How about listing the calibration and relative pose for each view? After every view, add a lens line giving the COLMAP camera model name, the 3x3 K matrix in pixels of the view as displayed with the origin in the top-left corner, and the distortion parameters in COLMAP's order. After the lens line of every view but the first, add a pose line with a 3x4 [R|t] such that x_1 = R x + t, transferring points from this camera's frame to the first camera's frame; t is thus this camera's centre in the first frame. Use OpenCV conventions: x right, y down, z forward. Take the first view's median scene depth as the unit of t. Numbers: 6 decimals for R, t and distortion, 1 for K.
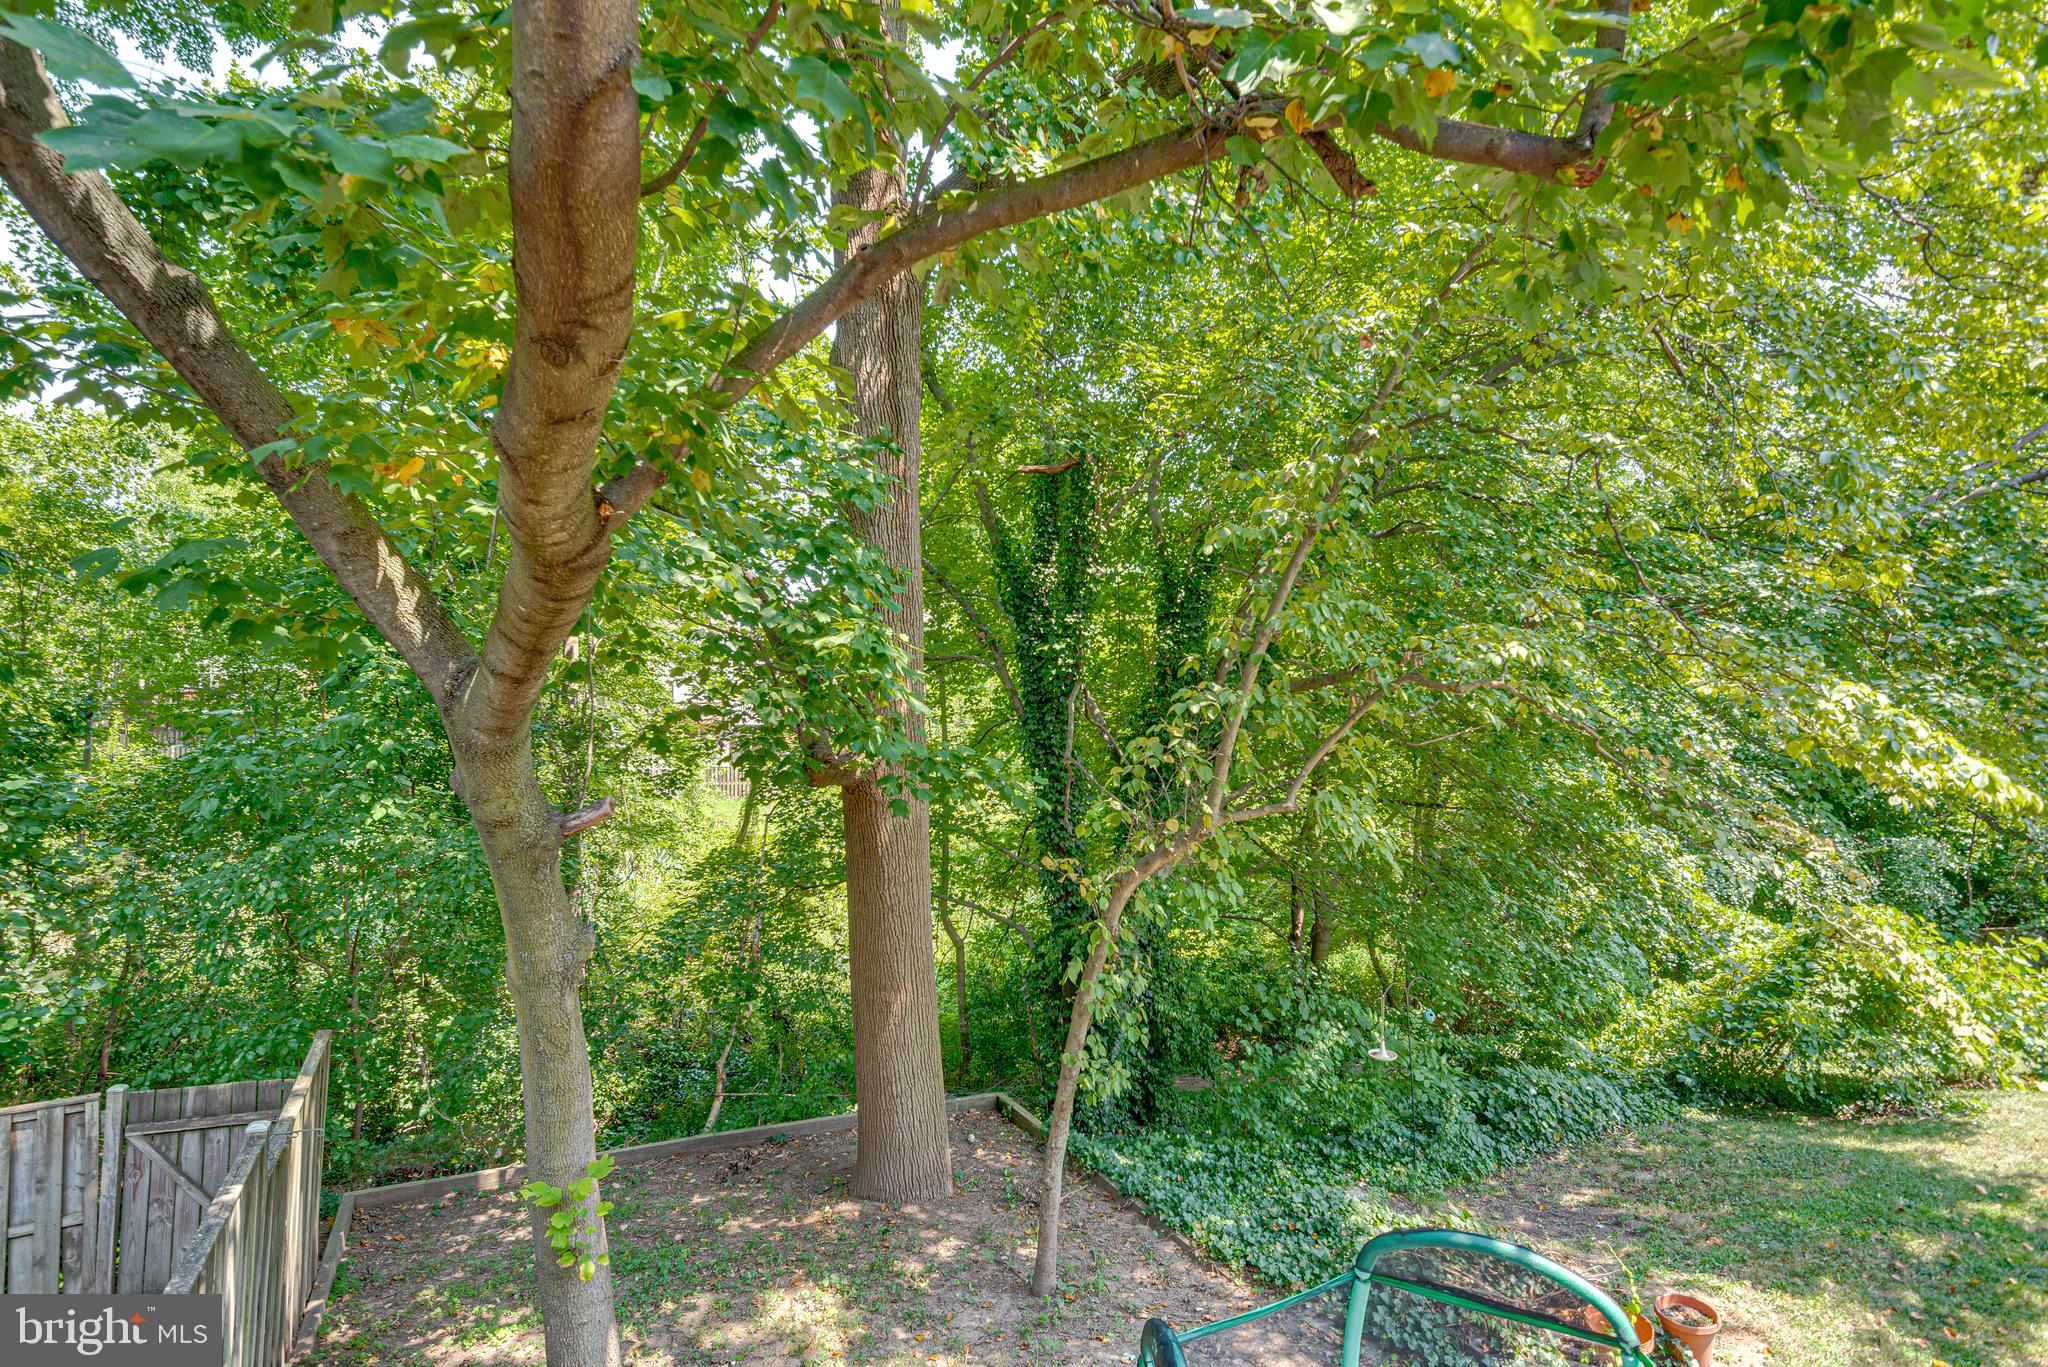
lens RADIAL K [[1080.8, 0, 1026.7], [0, 1080.8, 675.0], [0, 0, 1]] dist [0.023332, -0.000988]
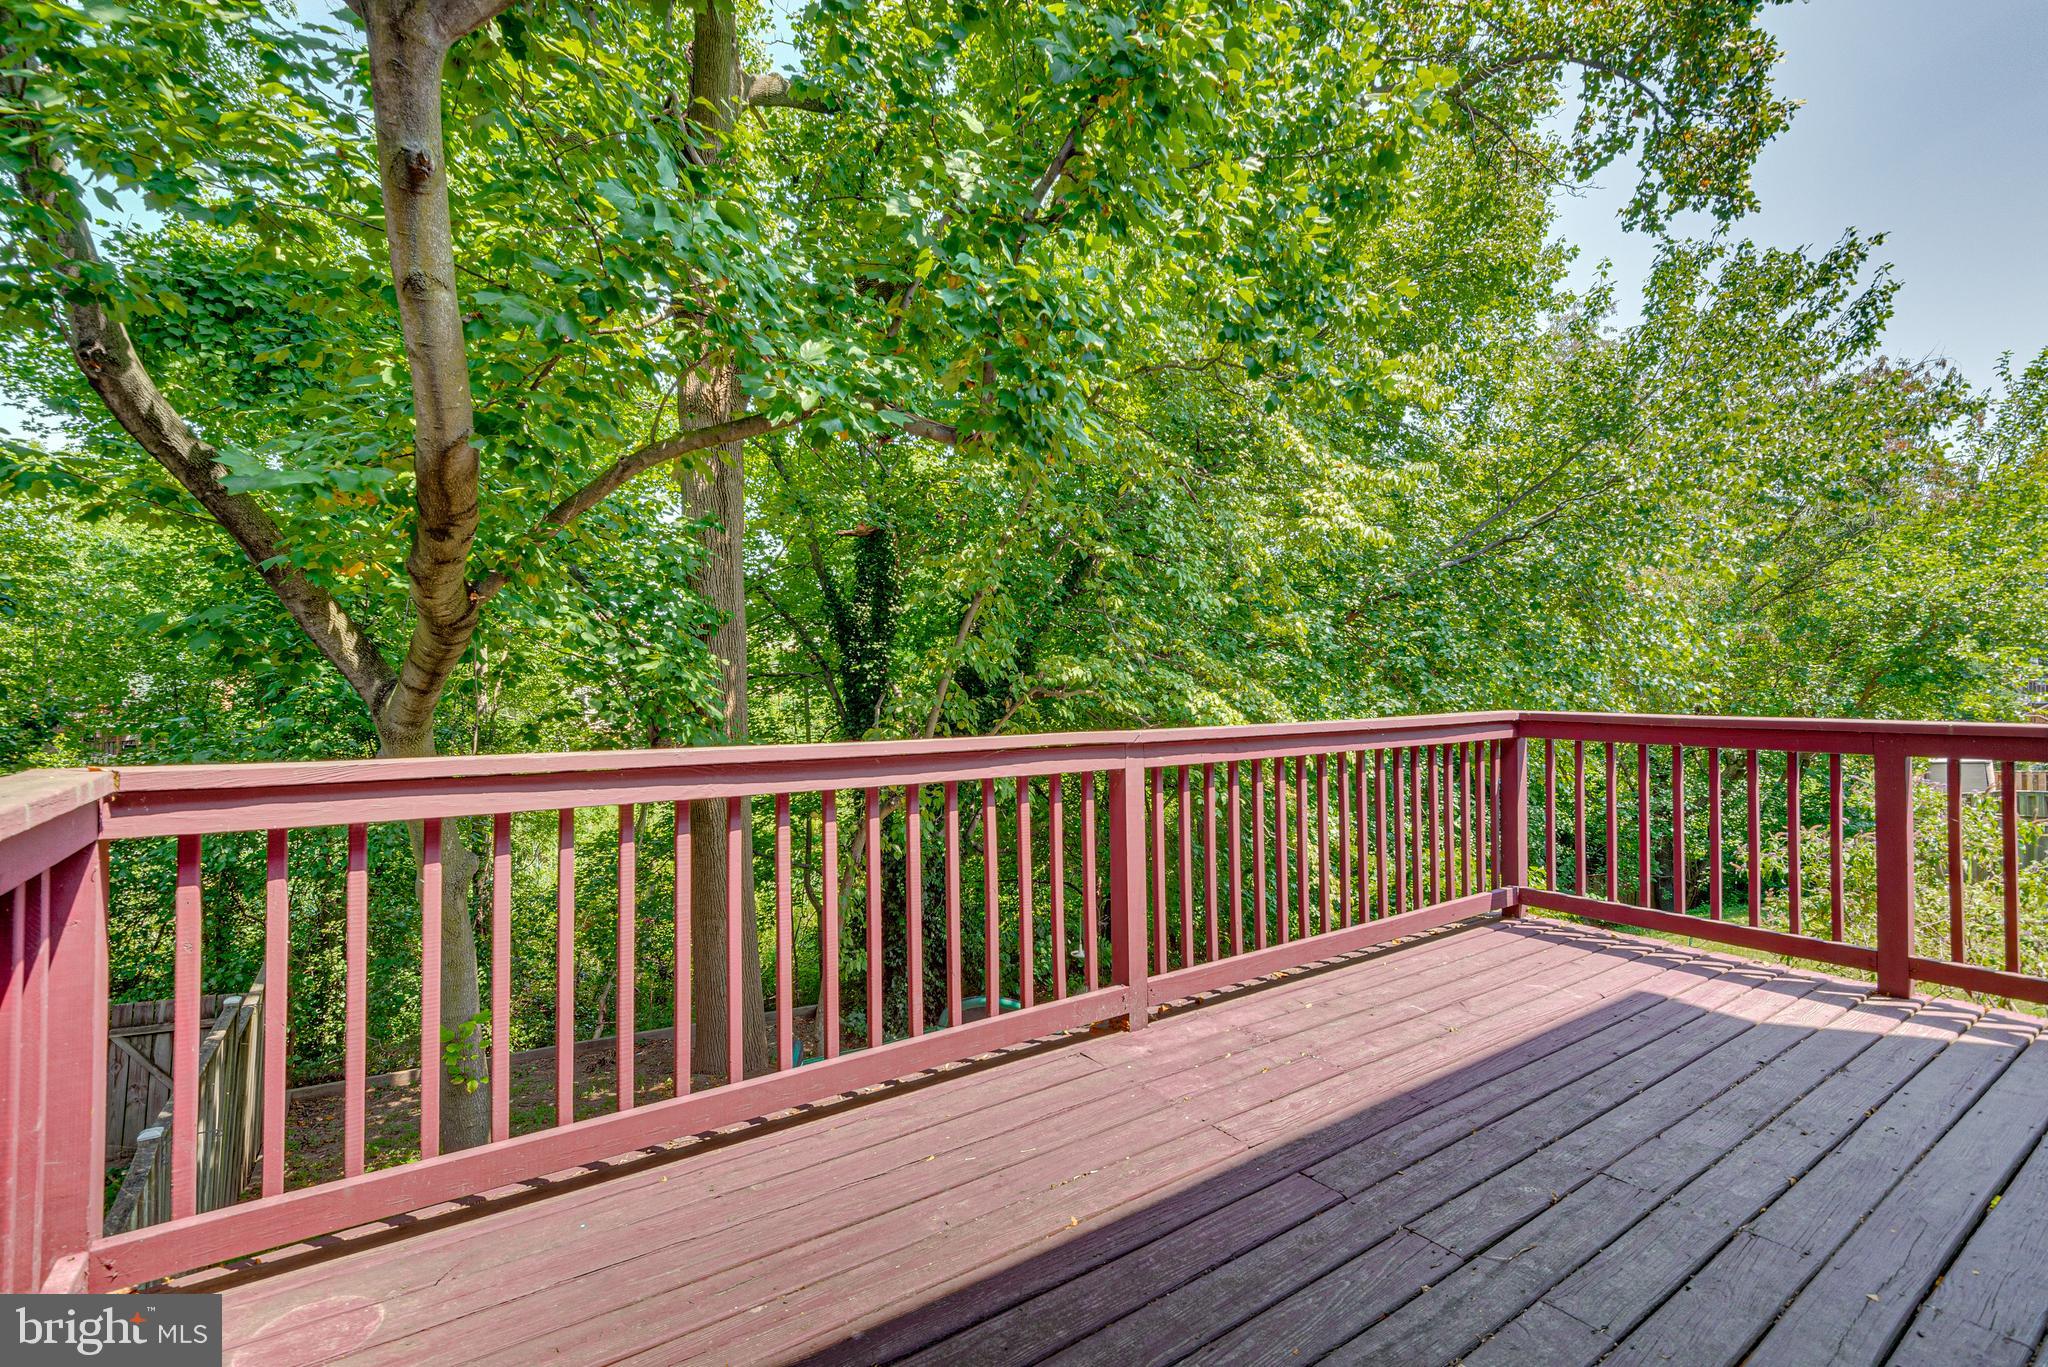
lens RADIAL K [[928.6, 0, 1014.7], [0, 928.6, 675.1], [0, 0, 1]] dist [0.038051, -0.015025]
pose [[0.993431, -0.001434, 0.114428, 0.168556], [0.003037, 0.999900, -0.013843, 0.001650], [-0.114397, 0.014099, 0.993335, -0.336573]]
